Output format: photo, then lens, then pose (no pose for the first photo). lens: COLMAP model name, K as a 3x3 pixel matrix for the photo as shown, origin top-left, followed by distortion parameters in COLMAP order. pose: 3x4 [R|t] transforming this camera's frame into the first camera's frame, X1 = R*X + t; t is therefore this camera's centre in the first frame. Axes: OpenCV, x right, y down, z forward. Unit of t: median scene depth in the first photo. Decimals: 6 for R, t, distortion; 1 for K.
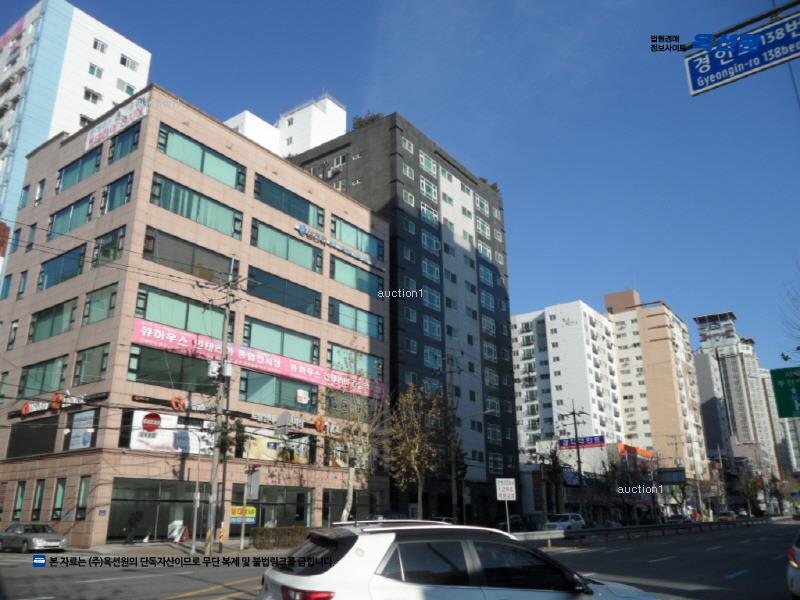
lens RADIAL K [[630.5, 0, 400.0], [0, 630.5, 300.0], [0, 0, 1]] dist [-0.063698, 0.050170]
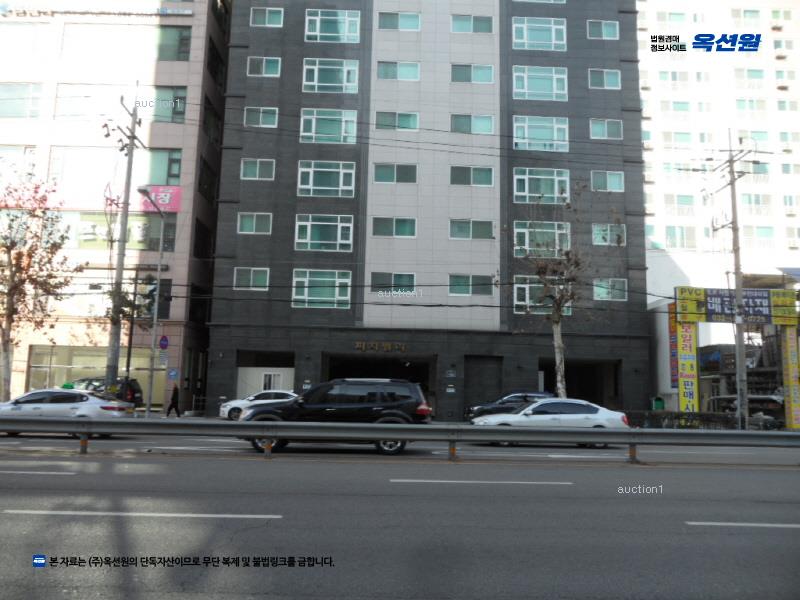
lens RADIAL K [[630.5, 0, 400.0], [0, 630.5, 300.0], [0, 0, 1]] dist [-0.063698, 0.050170]
pose [[0.613047, -0.077934, -0.786193, 0.494670], [0.235084, 0.968042, 0.087350, 0.196415], [0.754260, -0.238372, 0.611776, 0.606987]]
